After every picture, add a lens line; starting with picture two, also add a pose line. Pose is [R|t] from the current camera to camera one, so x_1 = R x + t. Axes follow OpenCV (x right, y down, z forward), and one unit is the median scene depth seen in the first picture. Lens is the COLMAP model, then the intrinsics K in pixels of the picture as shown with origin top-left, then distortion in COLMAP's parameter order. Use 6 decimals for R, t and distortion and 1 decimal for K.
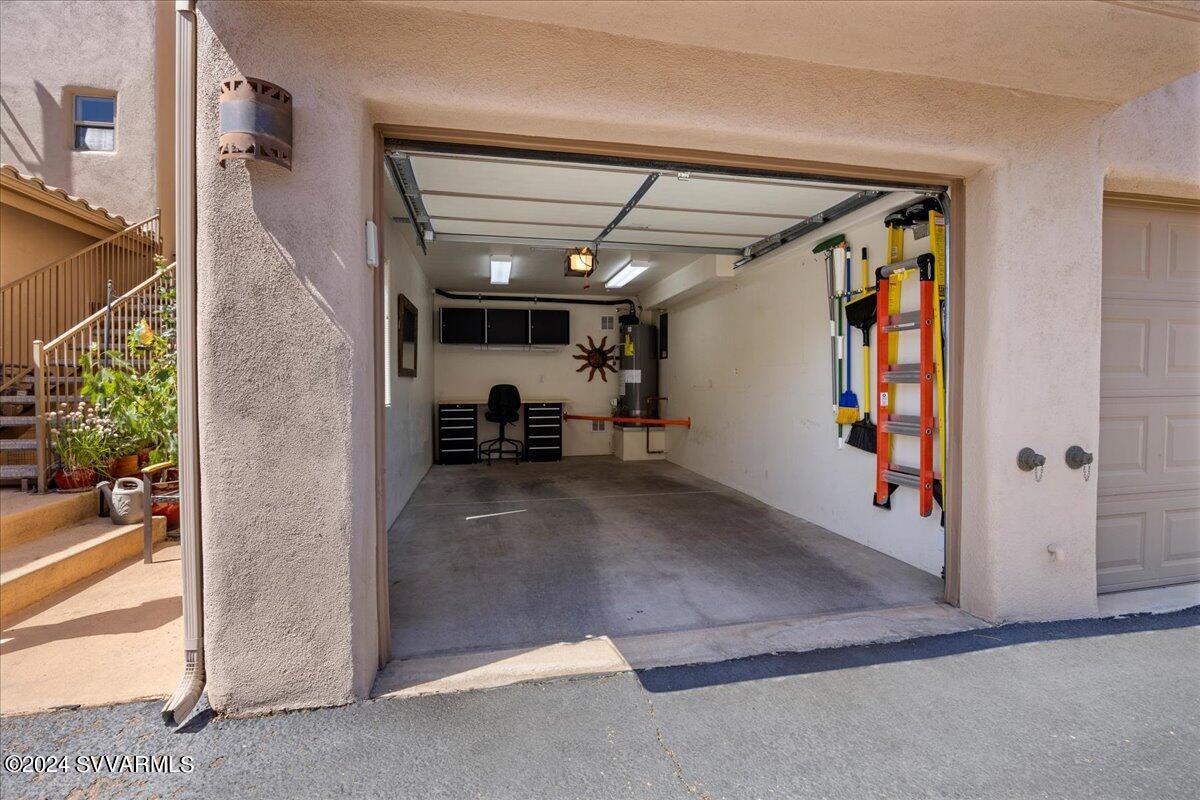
lens RADIAL K [[533.9, 0, 598.8], [0, 533.9, 387.3], [0, 0, 1]] dist [-0.015690, 0.000026]
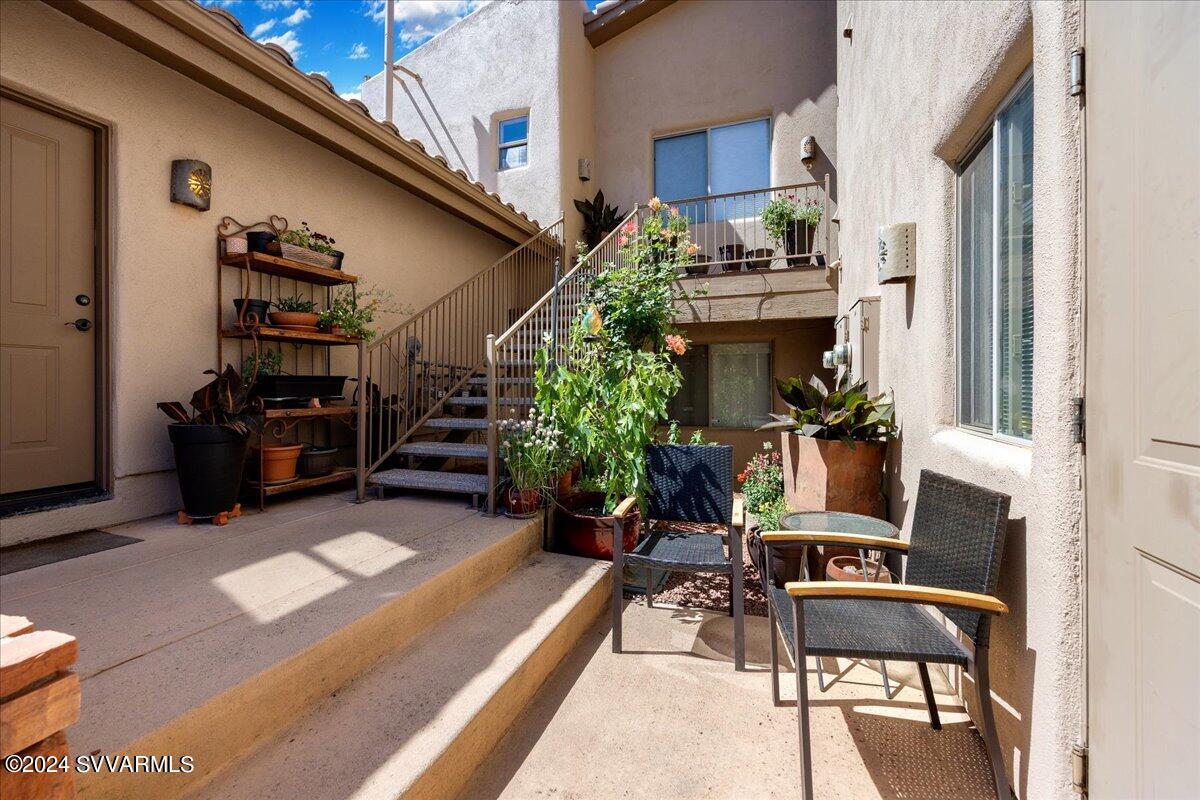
lens RADIAL K [[505.9, 0, 599.6], [0, 505.9, 385.3], [0, 0, 1]] dist [0.000462, 0.000094]
pose [[0.851086, 0.007385, -0.524974, -0.481276], [-0.010370, 0.999942, -0.002745, -0.006499], [0.524923, 0.007780, 0.851114, 0.389713]]
